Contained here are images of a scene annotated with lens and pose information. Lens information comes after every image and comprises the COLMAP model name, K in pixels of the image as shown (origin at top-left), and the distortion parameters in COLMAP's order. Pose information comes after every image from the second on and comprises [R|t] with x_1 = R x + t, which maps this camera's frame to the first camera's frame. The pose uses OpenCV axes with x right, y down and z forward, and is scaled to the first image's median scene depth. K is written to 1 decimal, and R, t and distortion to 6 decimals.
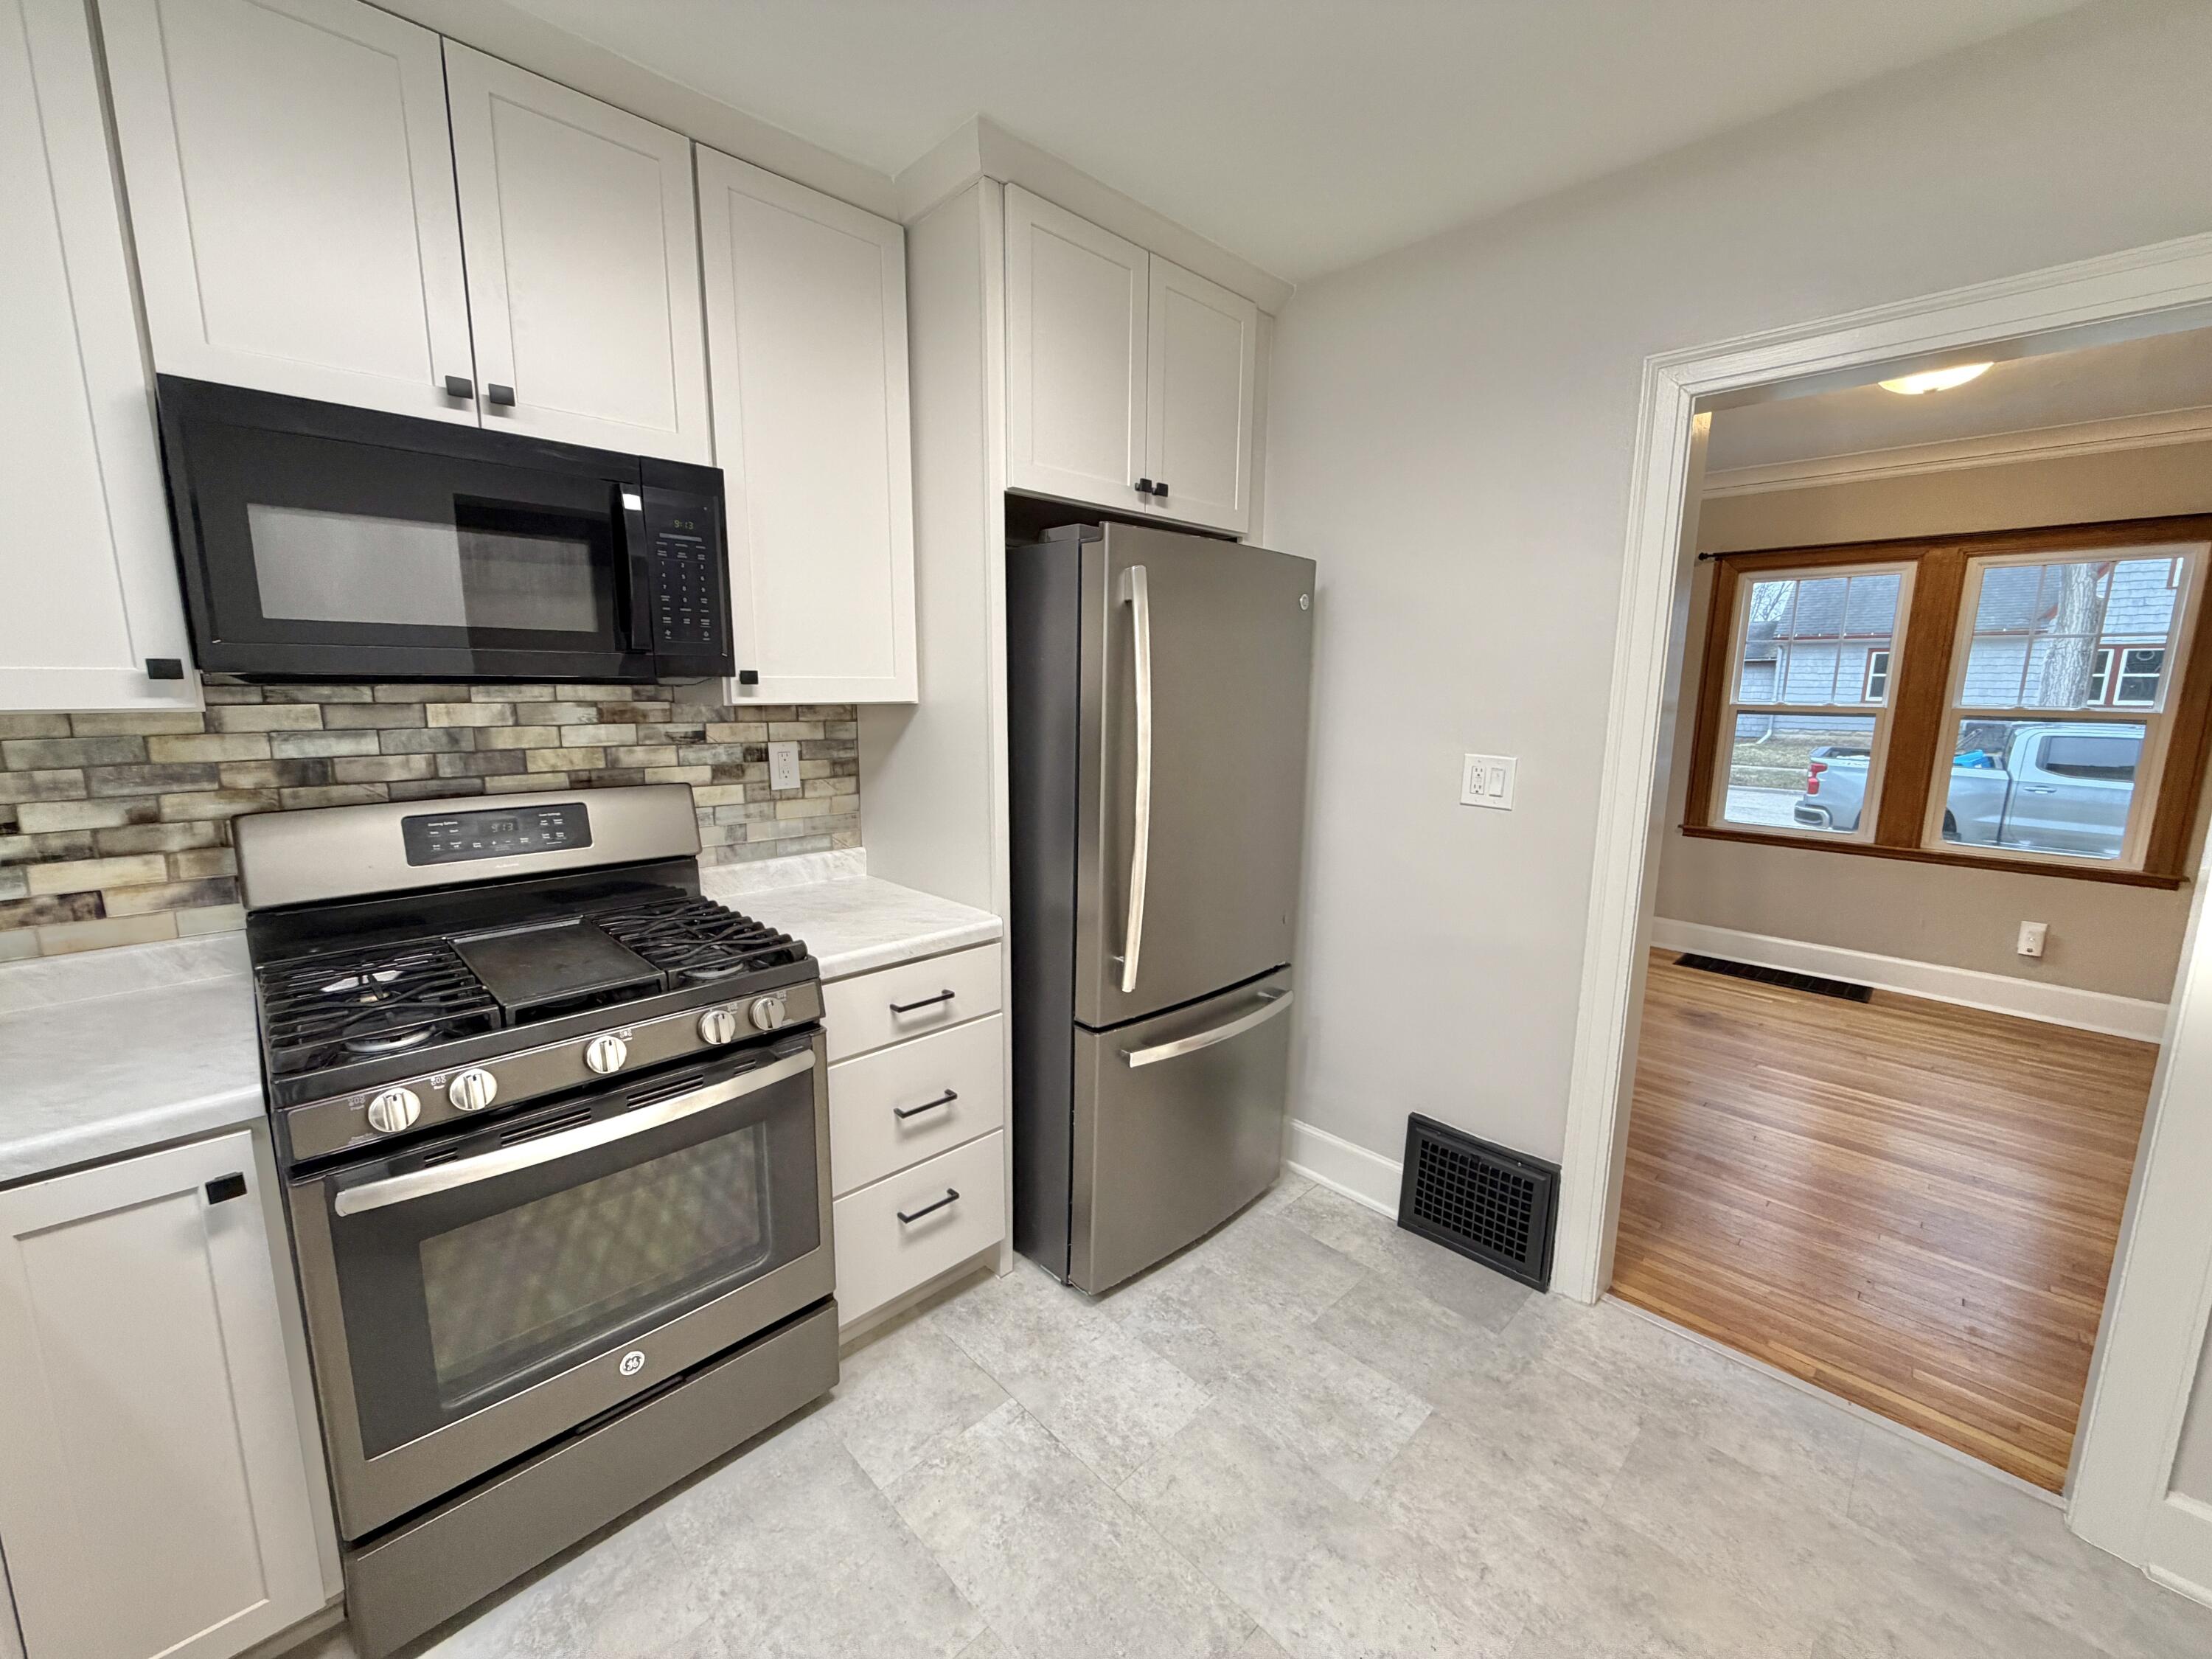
lens RADIAL K [[879.0, 0, 1098.7], [0, 879.0, 825.6], [0, 0, 1]] dist [0.000117, 0.000401]
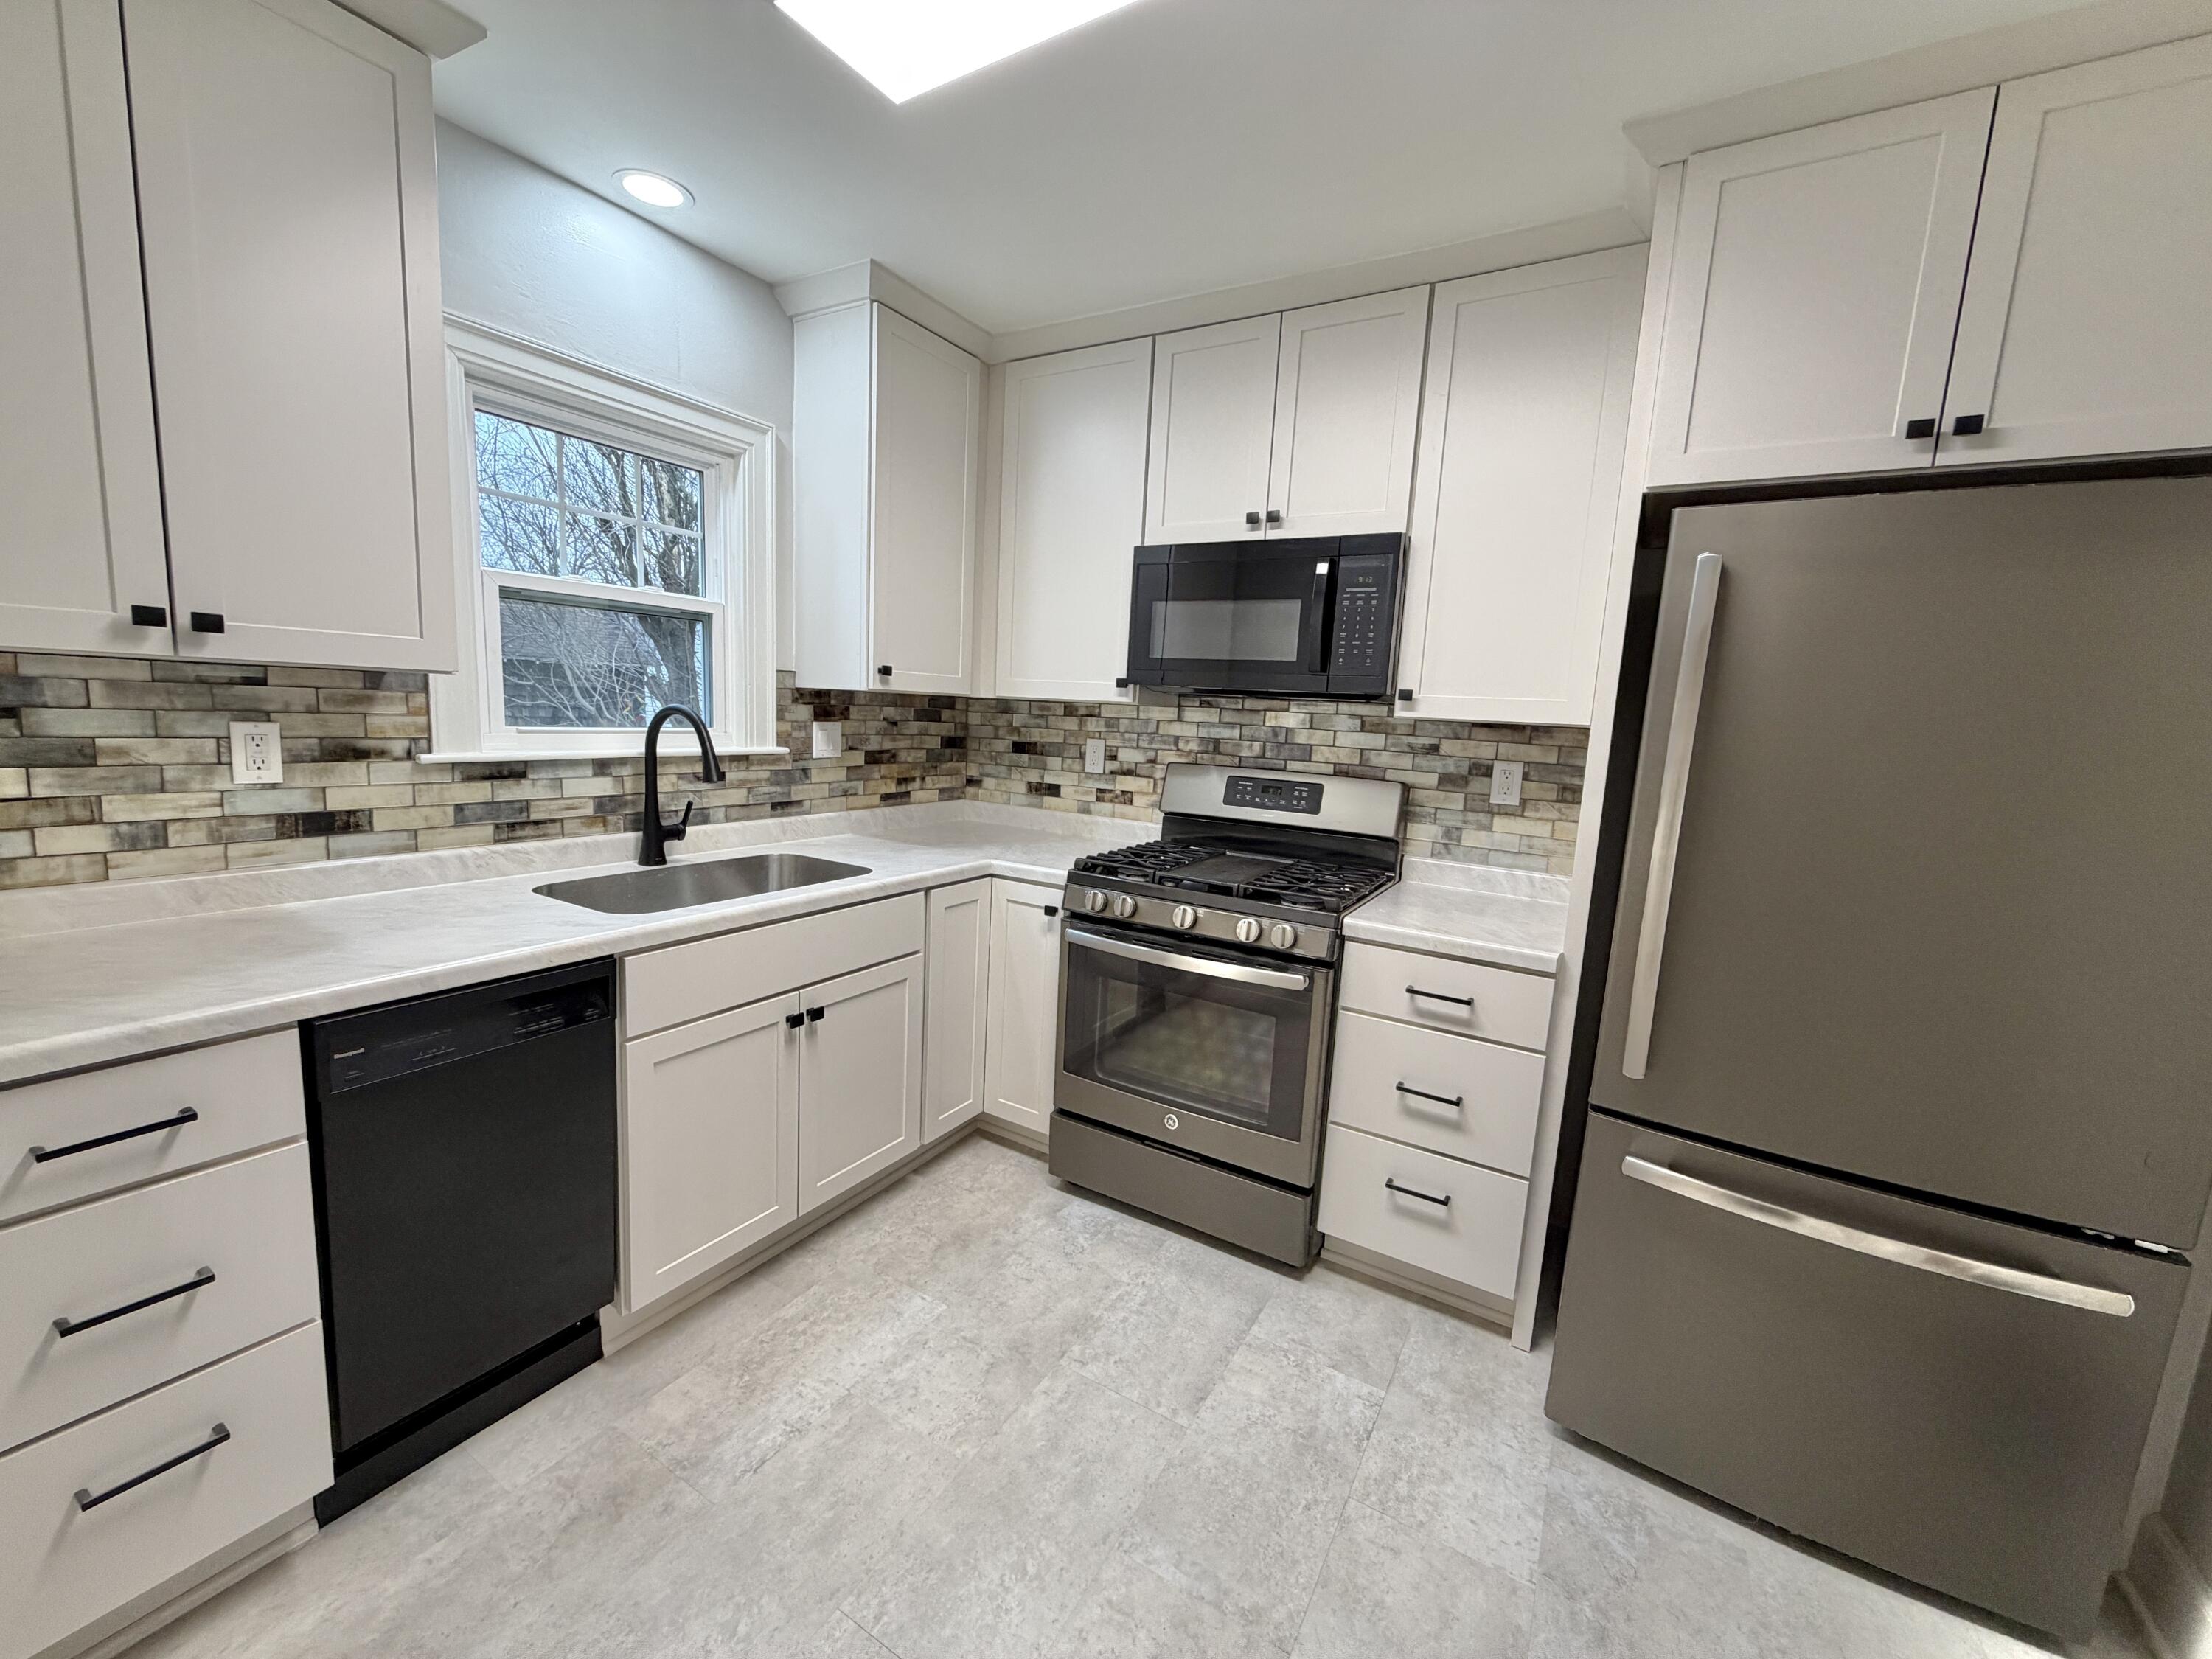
lens RADIAL K [[879.0, 0, 1099.2], [0, 879.0, 824.5], [0, 0, 1]] dist [0.000117, 0.000401]
pose [[0.252388, 0.132894, -0.958457, 0.717053], [-0.206827, 0.975041, 0.080731, -0.002270], [0.945263, 0.177859, 0.273575, 0.297584]]
